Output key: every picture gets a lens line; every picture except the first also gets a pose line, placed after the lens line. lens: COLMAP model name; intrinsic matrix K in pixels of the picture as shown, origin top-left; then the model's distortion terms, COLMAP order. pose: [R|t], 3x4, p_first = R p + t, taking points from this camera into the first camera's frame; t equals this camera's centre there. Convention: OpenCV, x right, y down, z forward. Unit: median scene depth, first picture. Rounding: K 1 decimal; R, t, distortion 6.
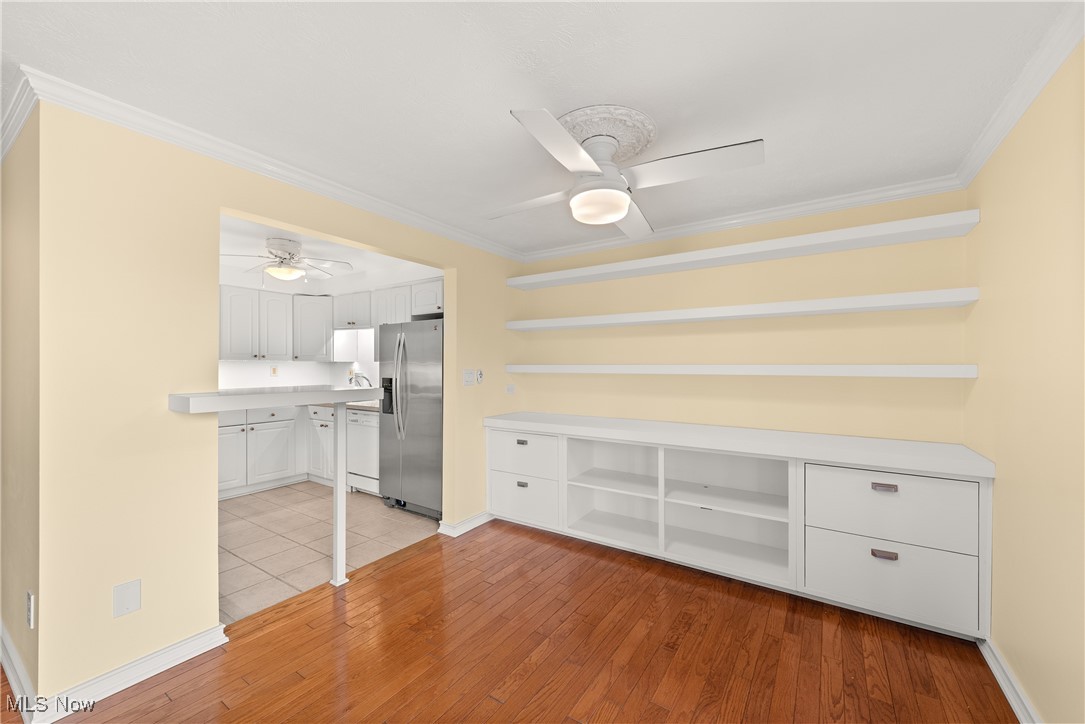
lens RADIAL K [[428.7, 0, 539.5], [0, 428.7, 369.0], [0, 0, 1]] dist [0.013625, -0.000868]
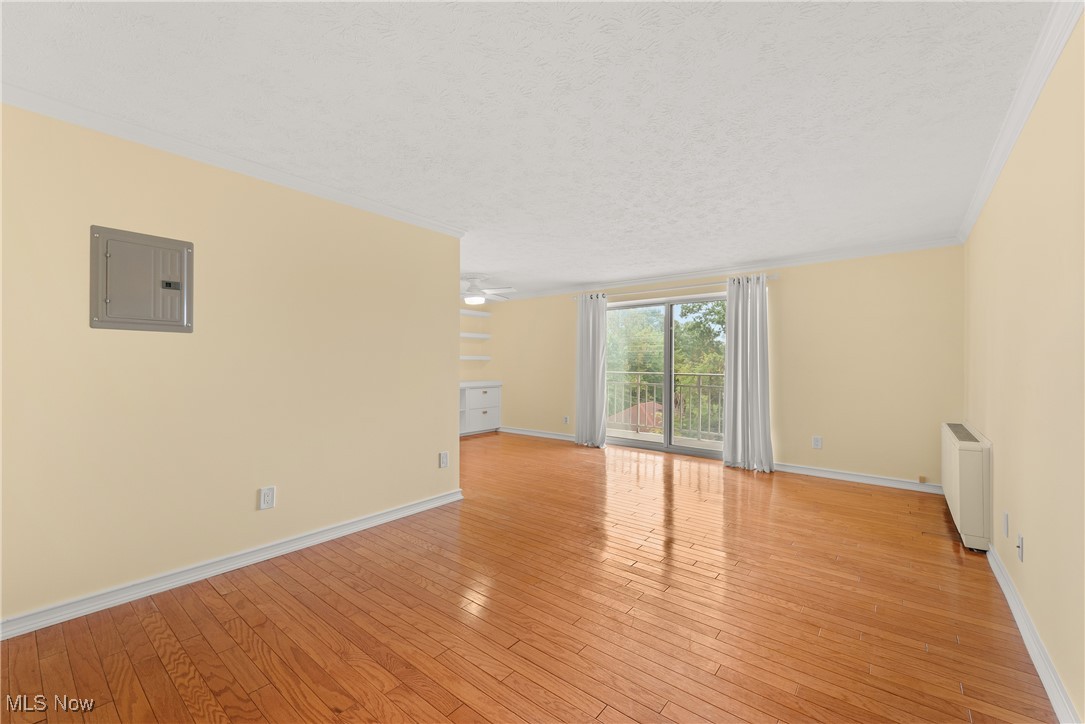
lens RADIAL K [[444.3, 0, 547.7], [0, 444.3, 364.6], [0, 0, 1]] dist [0.009623, -0.001870]
pose [[0.080710, -0.001850, 0.996736, -1.779356], [0.007122, 0.999974, 0.001280, 0.038593], [-0.996712, 0.006995, 0.080721, 0.157065]]
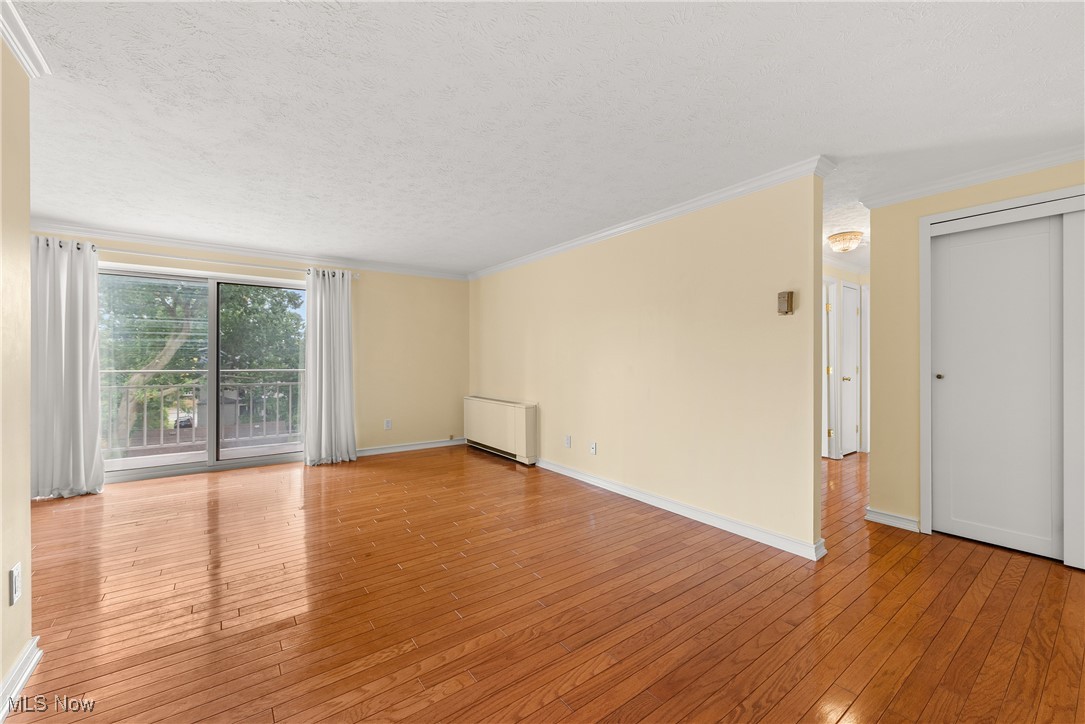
lens RADIAL K [[428.7, 0, 536.1], [0, 428.7, 363.6], [0, 0, 1]] dist [0.013625, -0.000868]
pose [[-0.939971, -0.006599, 0.341190, -1.344325], [0.000199, 0.999802, 0.019888, 0.032341], [-0.341254, 0.018762, -0.939784, 0.787293]]
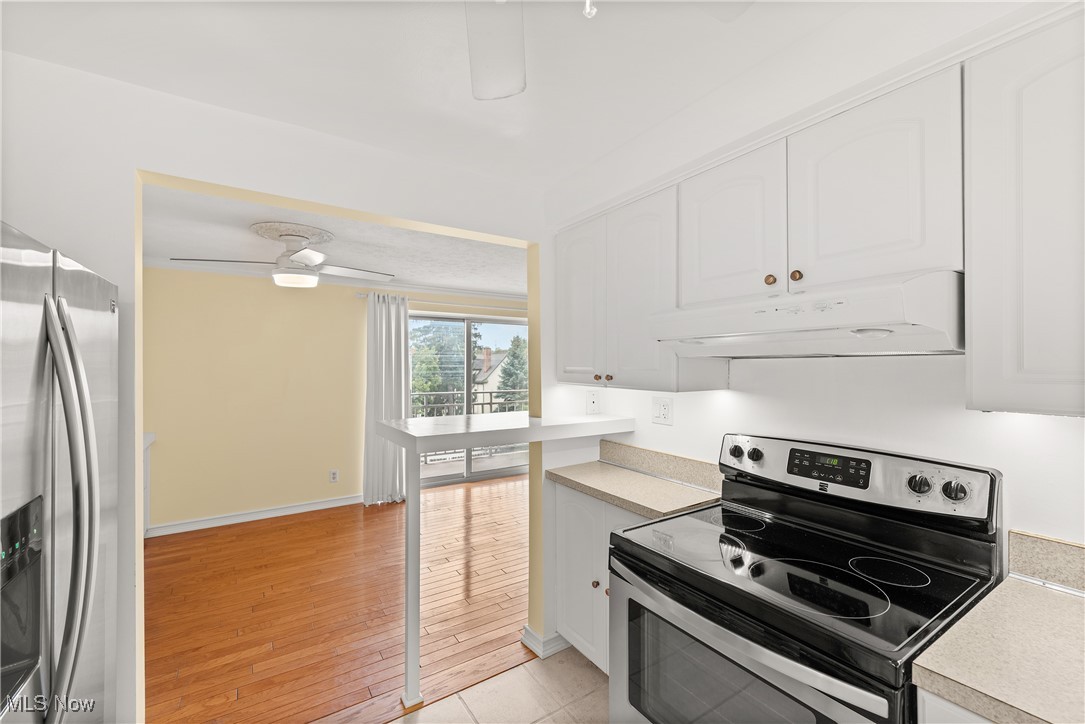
lens RADIAL K [[444.3, 0, 545.4], [0, 444.3, 357.7], [0, 0, 1]] dist [0.009623, -0.001870]
pose [[-0.927857, 0.007548, 0.372860, -0.783208], [0.005759, 0.999966, -0.005912, -0.057134], [-0.372892, -0.003339, -0.927869, 1.324532]]
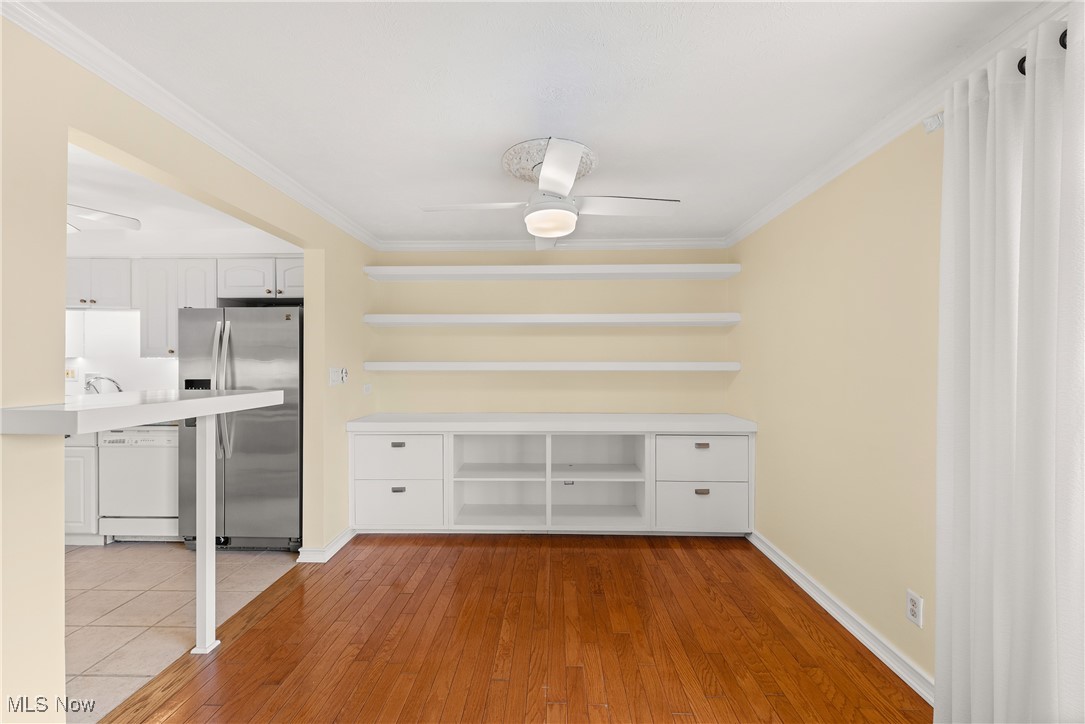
lens RADIAL K [[444.3, 0, 541.5], [0, 444.3, 364.9], [0, 0, 1]] dist [0.009623, -0.001870]
pose [[0.843548, -0.002735, 0.537047, -0.319284], [0.004634, 0.999987, -0.002186, 0.000332], [-0.537034, 0.004332, 0.843549, 0.013854]]
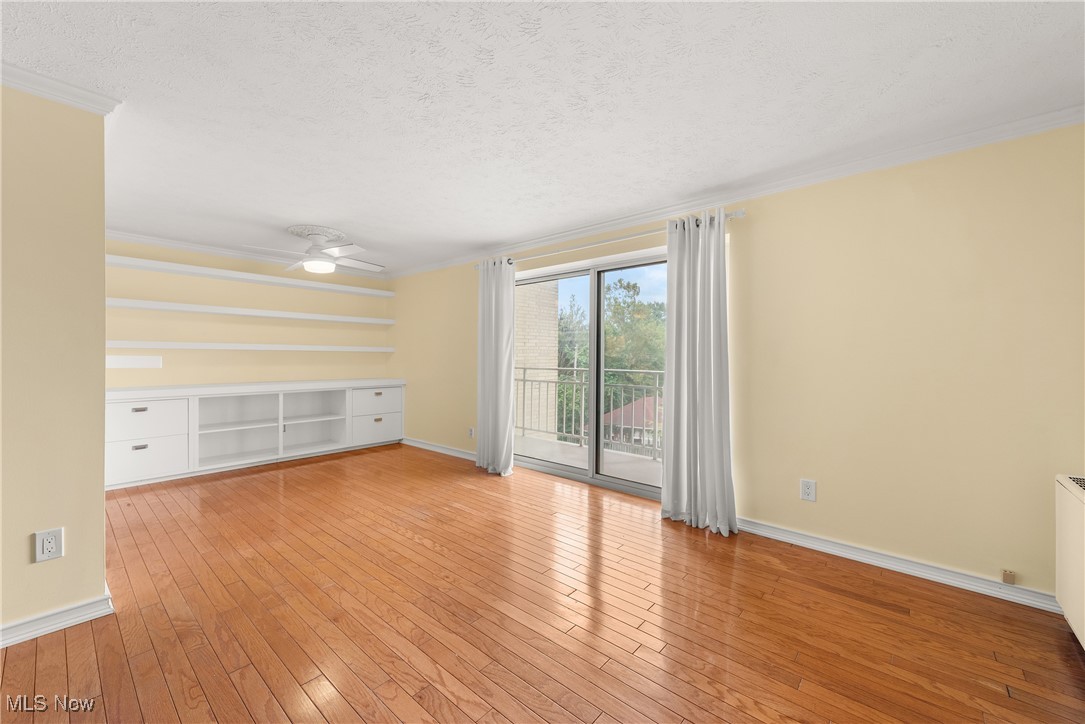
lens RADIAL K [[428.7, 0, 544.2], [0, 428.7, 358.5], [0, 0, 1]] dist [0.013625, -0.000868]
pose [[0.119428, -0.001995, 0.992841, -1.124560], [0.005782, 0.999982, 0.001314, 0.043045], [-0.992826, 0.005583, 0.119438, -0.207216]]
